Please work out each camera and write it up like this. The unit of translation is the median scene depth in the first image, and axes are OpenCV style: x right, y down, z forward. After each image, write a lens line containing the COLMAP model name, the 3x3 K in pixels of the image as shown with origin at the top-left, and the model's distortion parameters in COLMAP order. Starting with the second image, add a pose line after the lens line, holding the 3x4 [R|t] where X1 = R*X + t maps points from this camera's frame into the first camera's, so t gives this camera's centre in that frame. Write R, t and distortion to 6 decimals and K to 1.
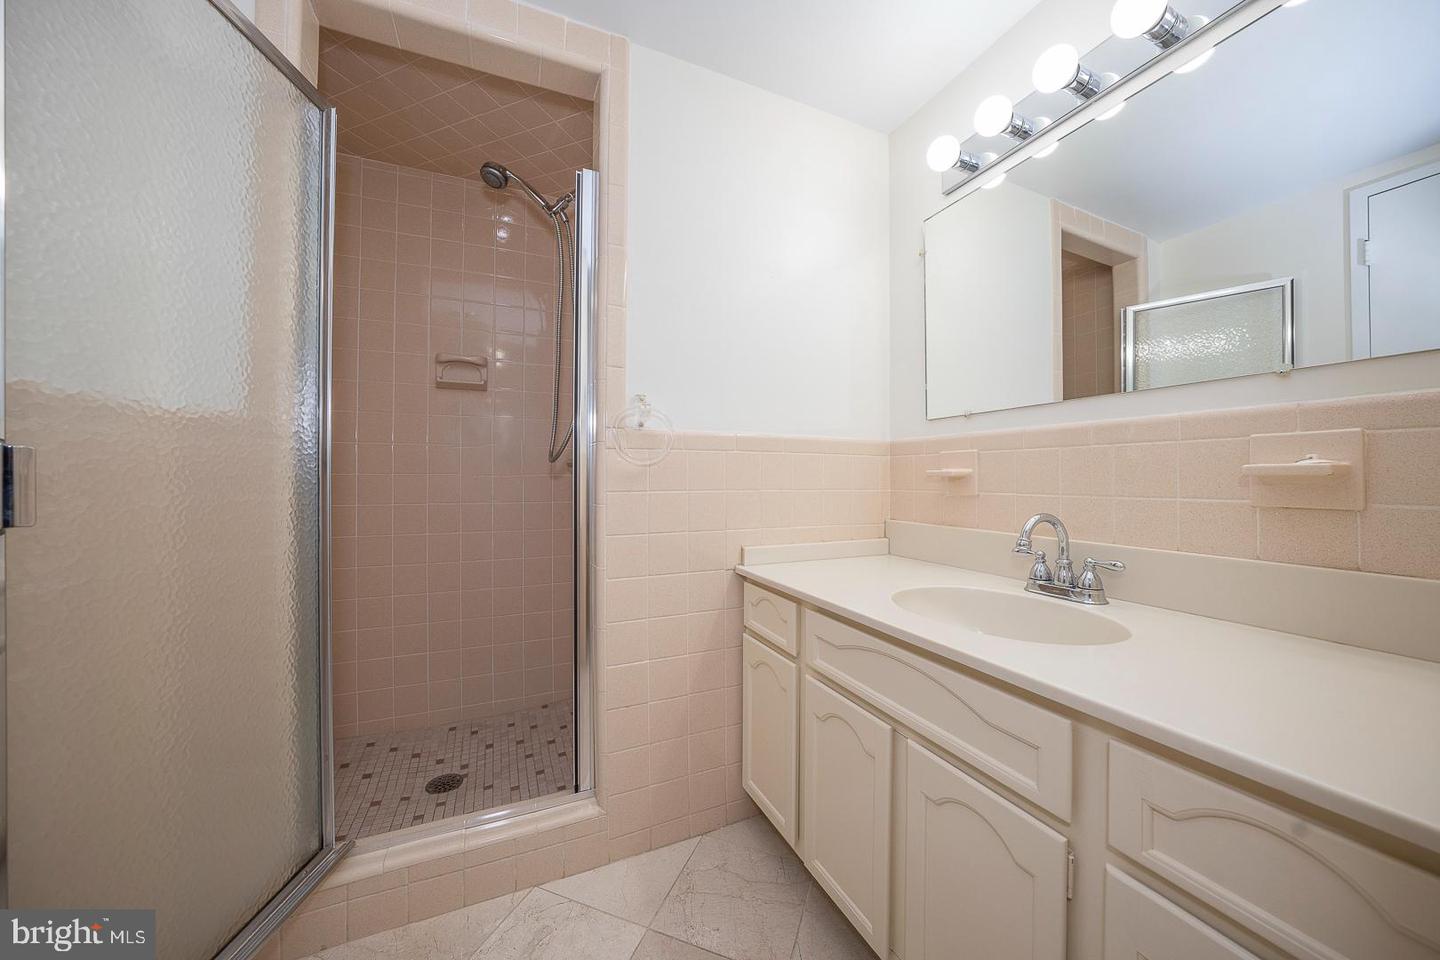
lens RADIAL K [[495.5, 0, 719.7], [0, 495.5, 473.7], [0, 0, 1]] dist [-0.020716, 0.000204]
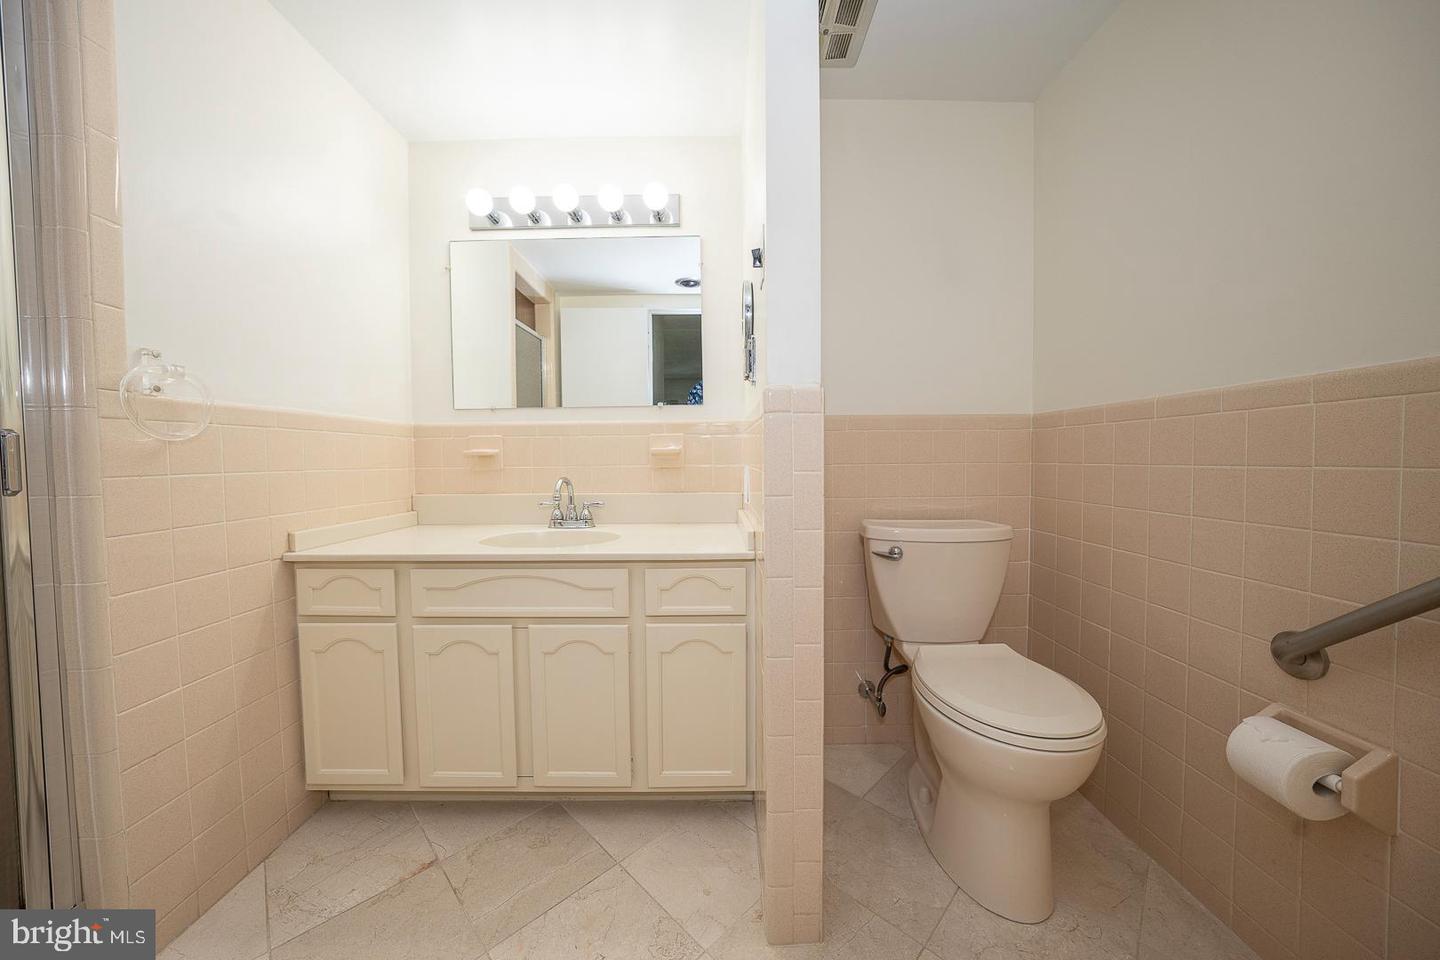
lens RADIAL K [[495.5, 0, 719.7], [0, 495.5, 473.7], [0, 0, 1]] dist [-0.020716, 0.000204]
pose [[0.406123, -0.035154, 0.913142, -0.477888], [0.003385, 0.999311, 0.036966, 0.008138], [-0.913812, -0.011922, 0.405962, -0.102674]]
